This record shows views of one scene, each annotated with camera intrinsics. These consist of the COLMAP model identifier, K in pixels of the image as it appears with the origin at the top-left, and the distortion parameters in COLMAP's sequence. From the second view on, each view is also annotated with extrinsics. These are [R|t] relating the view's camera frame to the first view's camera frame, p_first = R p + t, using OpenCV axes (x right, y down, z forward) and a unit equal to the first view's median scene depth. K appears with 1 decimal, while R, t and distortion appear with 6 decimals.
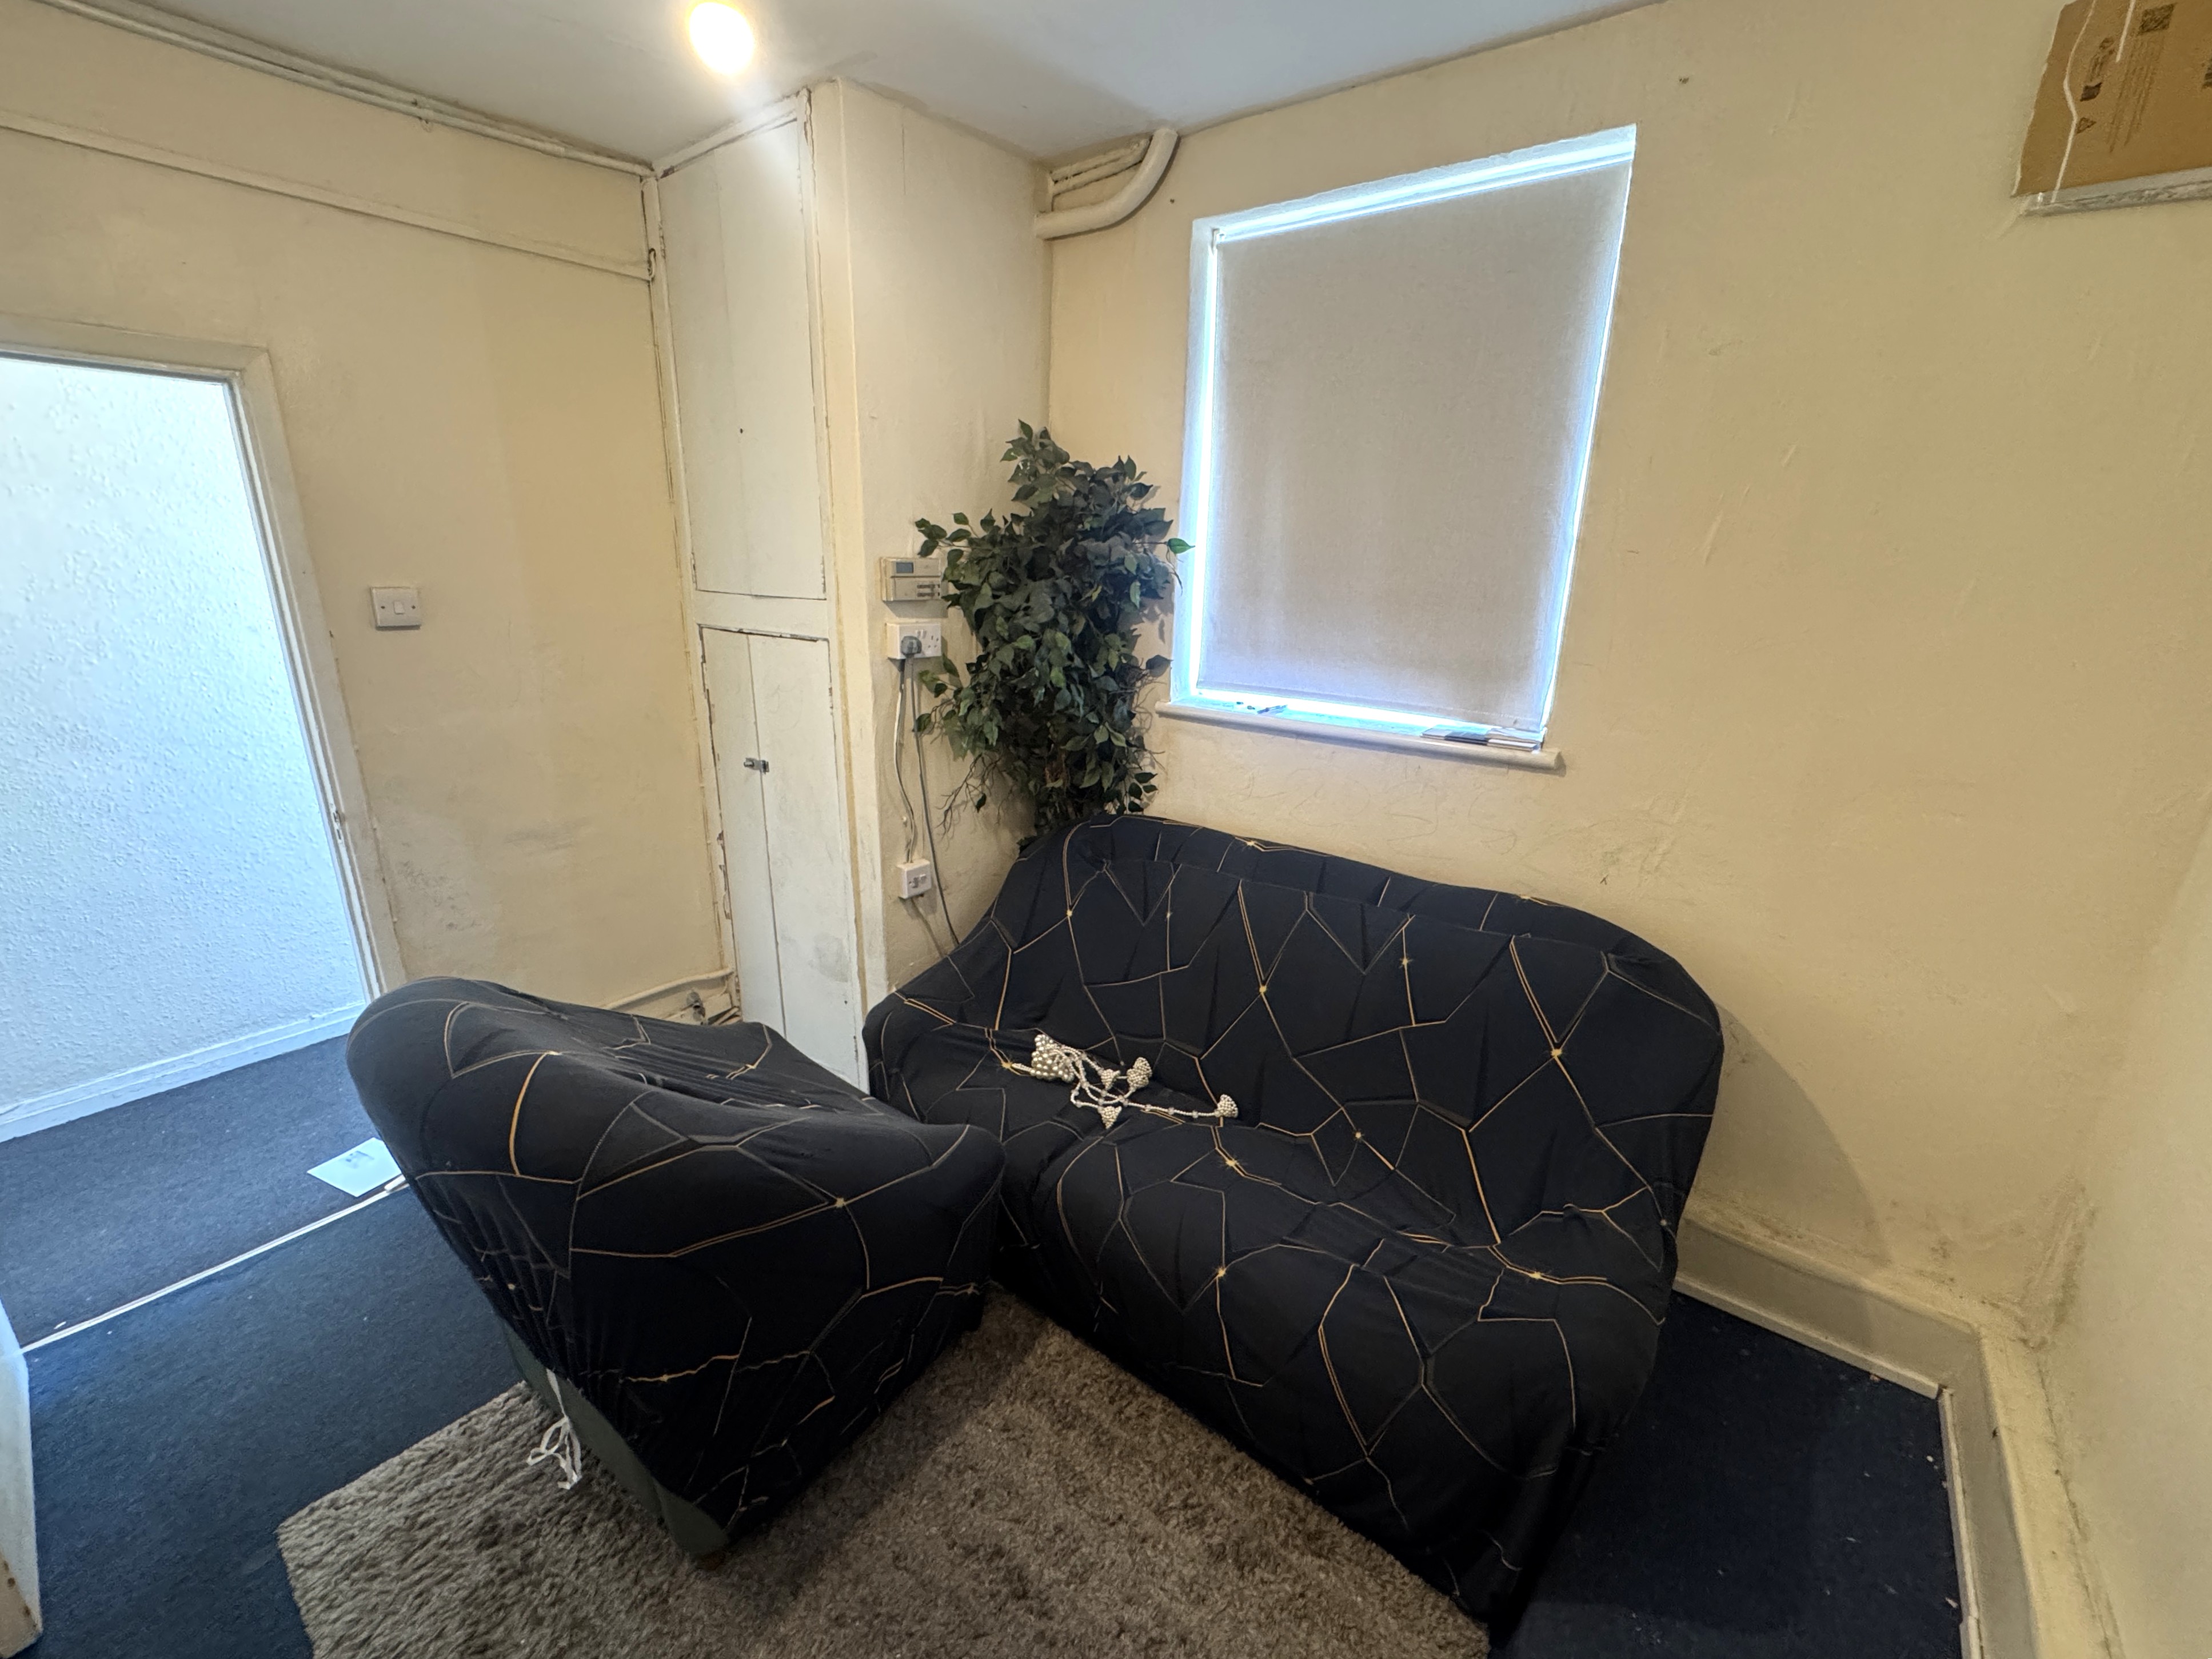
lens RADIAL K [[903.5, 0, 1098.8], [0, 903.5, 829.3], [0, 0, 1]] dist [-0.012124, -0.000146]
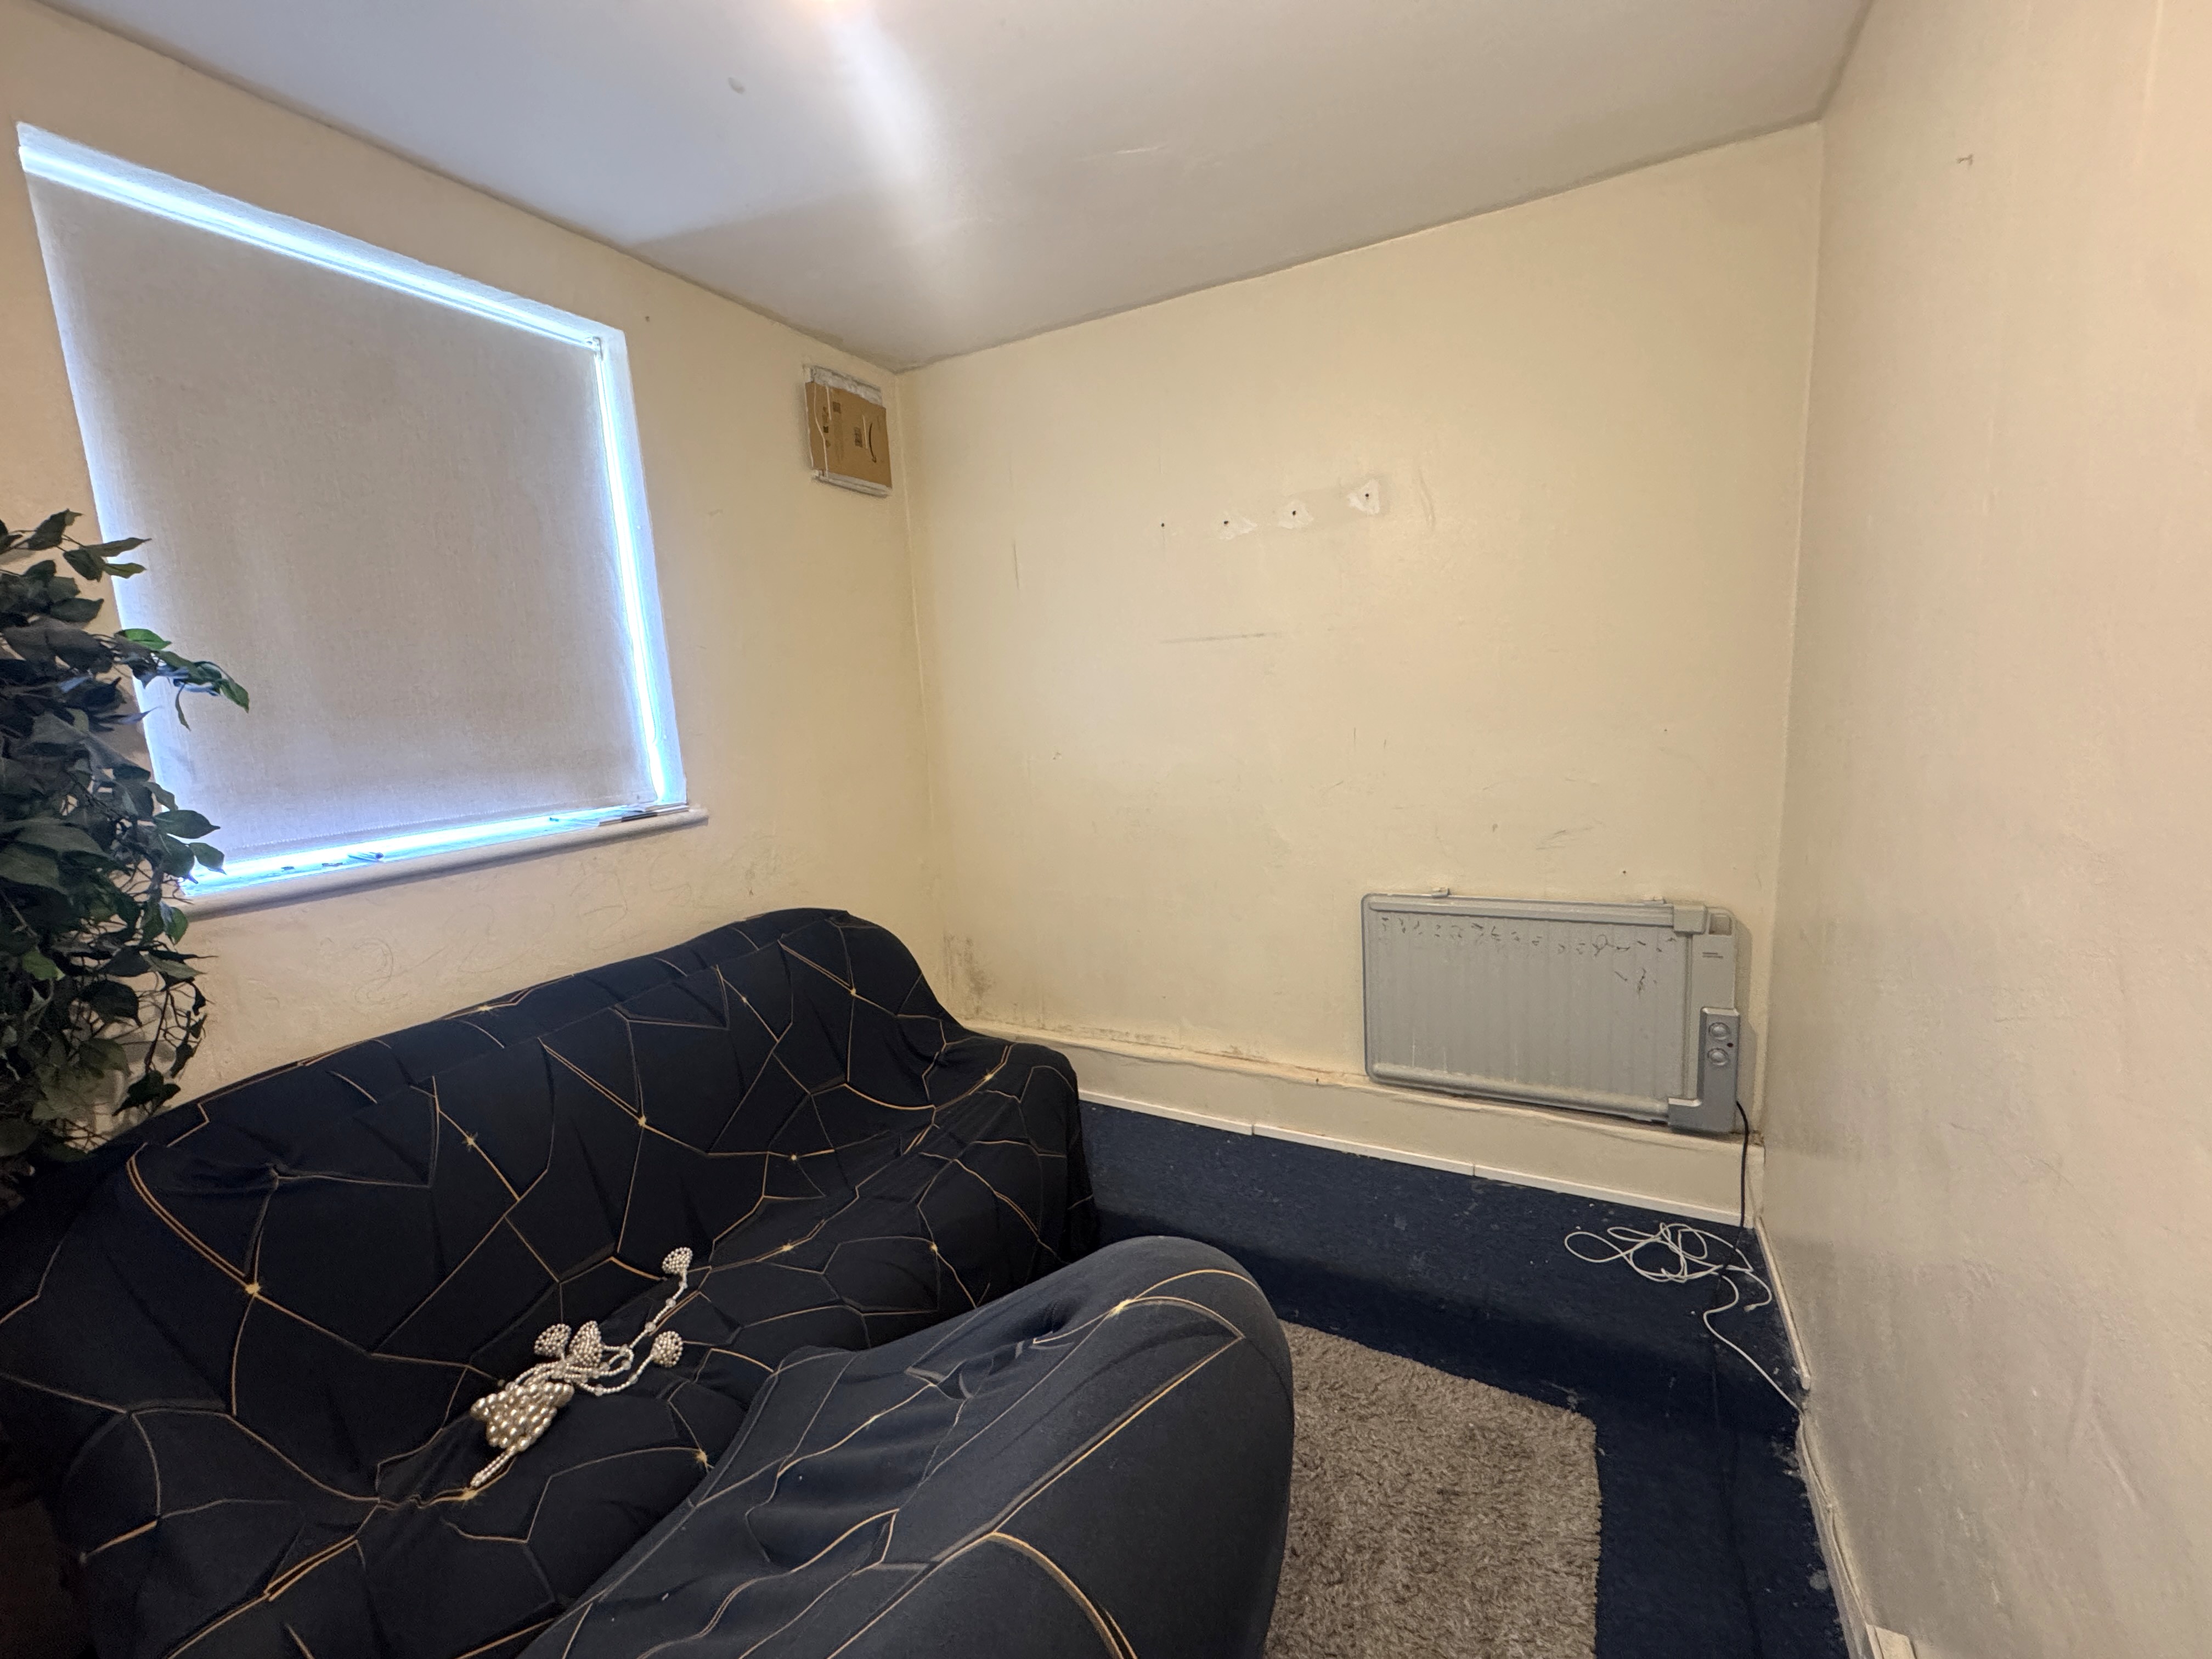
lens RADIAL K [[903.6, 0, 1103.2], [0, 903.6, 827.3], [0, 0, 1]] dist [-0.012124, -0.000146]
pose [[-0.180187, -0.161256, 0.970324, -0.730650], [0.331068, 0.918973, 0.214200, -0.131147], [-0.926243, 0.359840, -0.112201, 0.592599]]
